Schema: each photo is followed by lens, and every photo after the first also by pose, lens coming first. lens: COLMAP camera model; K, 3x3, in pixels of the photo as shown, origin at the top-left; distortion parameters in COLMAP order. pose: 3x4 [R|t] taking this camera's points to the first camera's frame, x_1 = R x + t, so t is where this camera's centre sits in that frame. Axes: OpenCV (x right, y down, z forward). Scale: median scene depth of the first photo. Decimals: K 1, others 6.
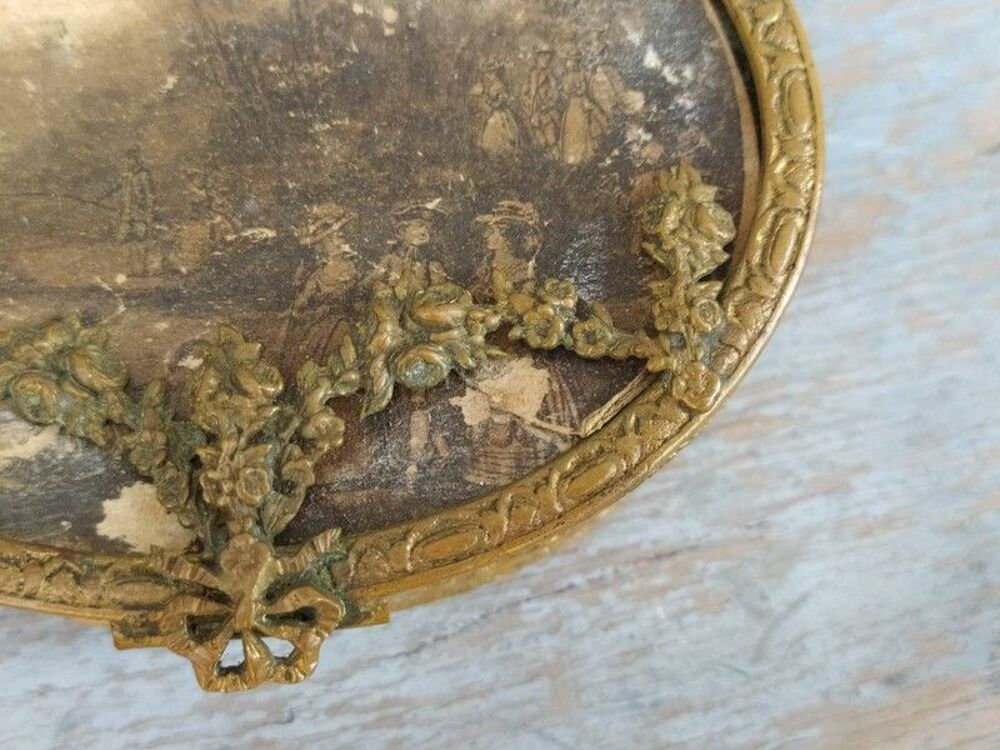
lens RADIAL K [[1592.6, 0, 515.9], [0, 1592.6, 393.7], [0, 0, 1]] dist [-0.028250, 0.022037]
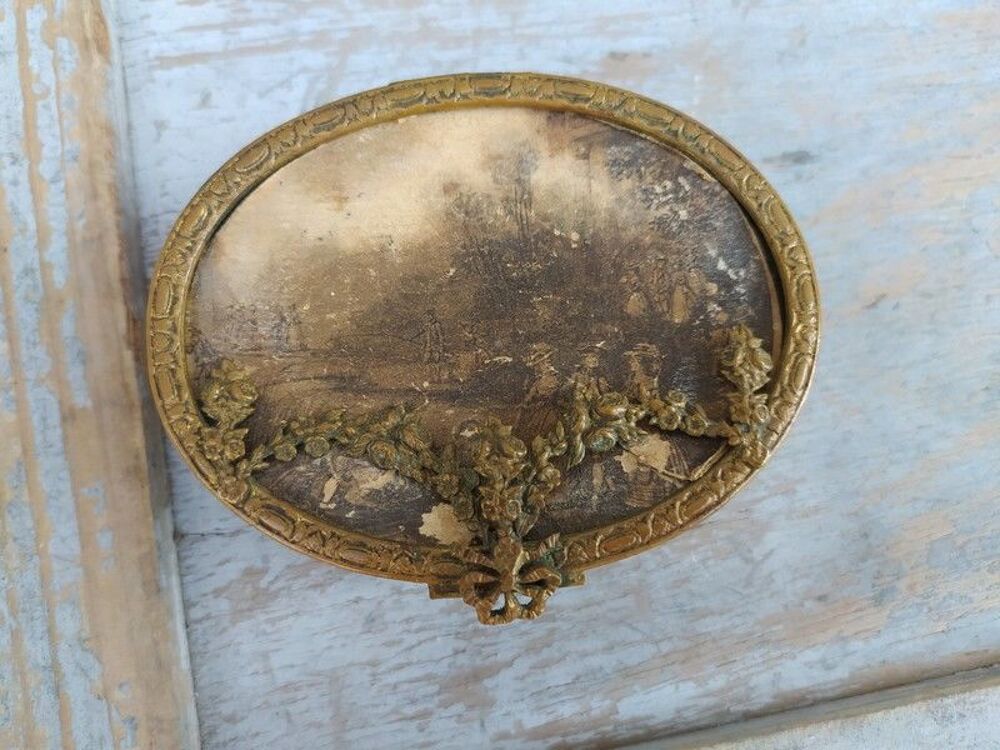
lens RADIAL K [[805.3, 0, 503.8], [0, 805.3, 385.2], [0, 0, 1]] dist [-0.010421, -0.046800]
pose [[0.999585, 0.016454, 0.023631, -0.180132], [-0.016786, 0.999762, 0.013936, -0.083856], [-0.023396, -0.014327, 0.999624, 0.098796]]
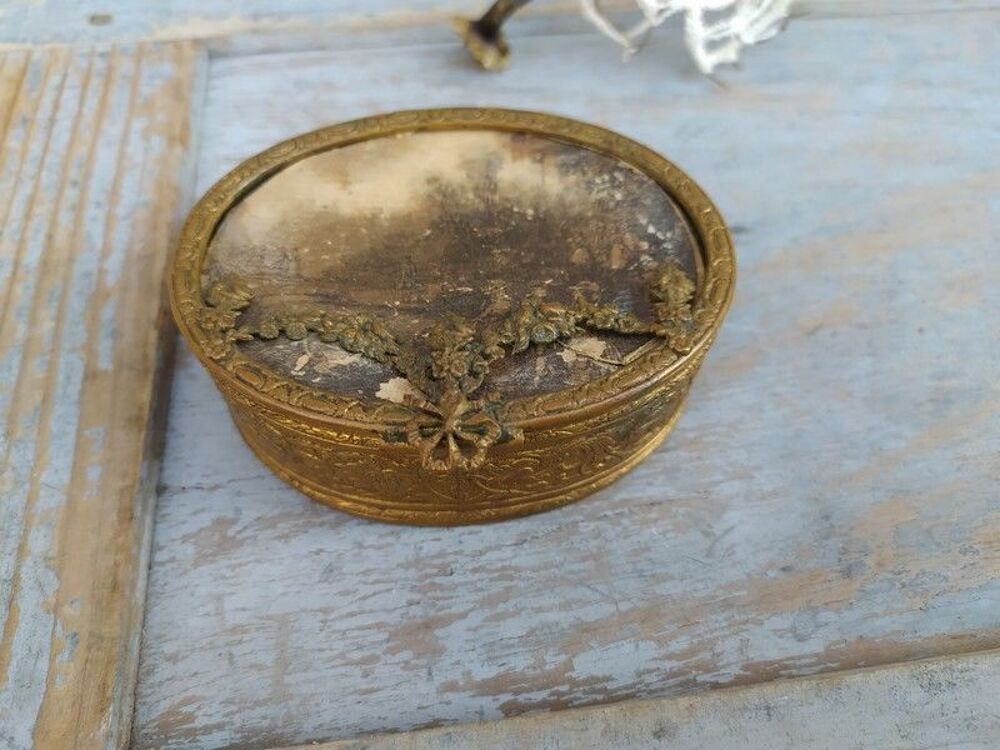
lens RADIAL K [[807.3, 0, 501.5], [0, 807.3, 377.1], [0, 0, 1]] dist [0.001818, -0.066482]
pose [[0.998185, 0.041445, -0.043690, -0.061713], [-0.055810, 0.909205, -0.412591, 0.435938], [0.022623, 0.414281, 0.909868, 0.083177]]
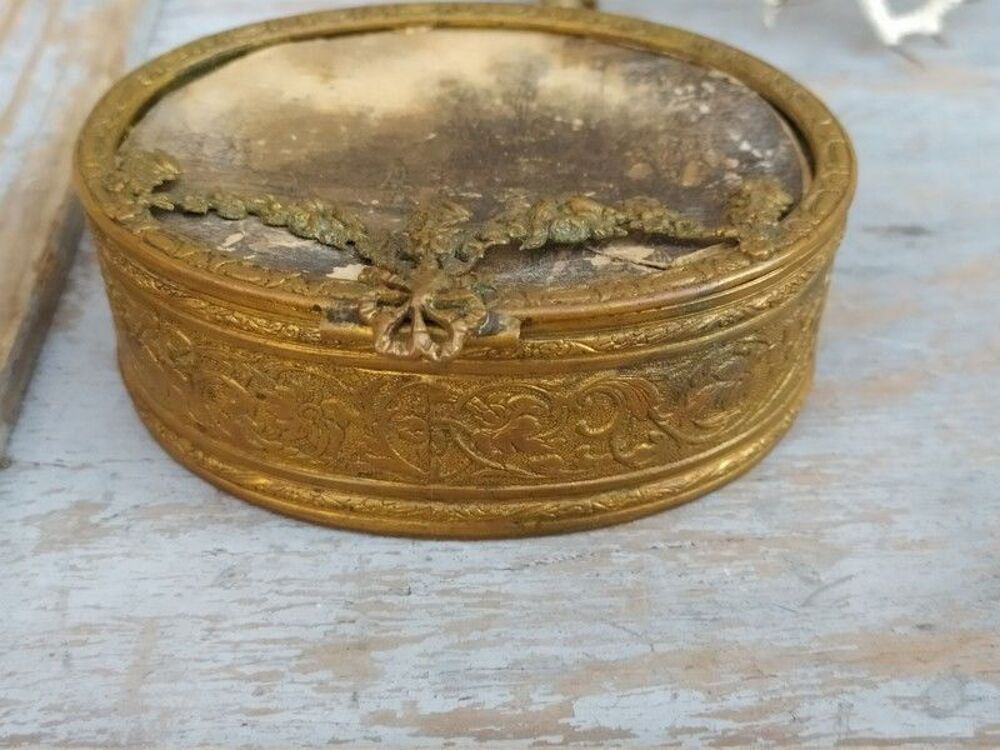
lens RADIAL K [[1565.2, 0, 495.9], [0, 1565.2, 372.6], [0, 0, 1]] dist [0.003273, -0.061043]
pose [[0.983162, 0.095734, -0.155650, 0.104733], [-0.174665, 0.742651, -0.646500, 0.959598], [0.053702, 0.662801, 0.746868, 0.016393]]
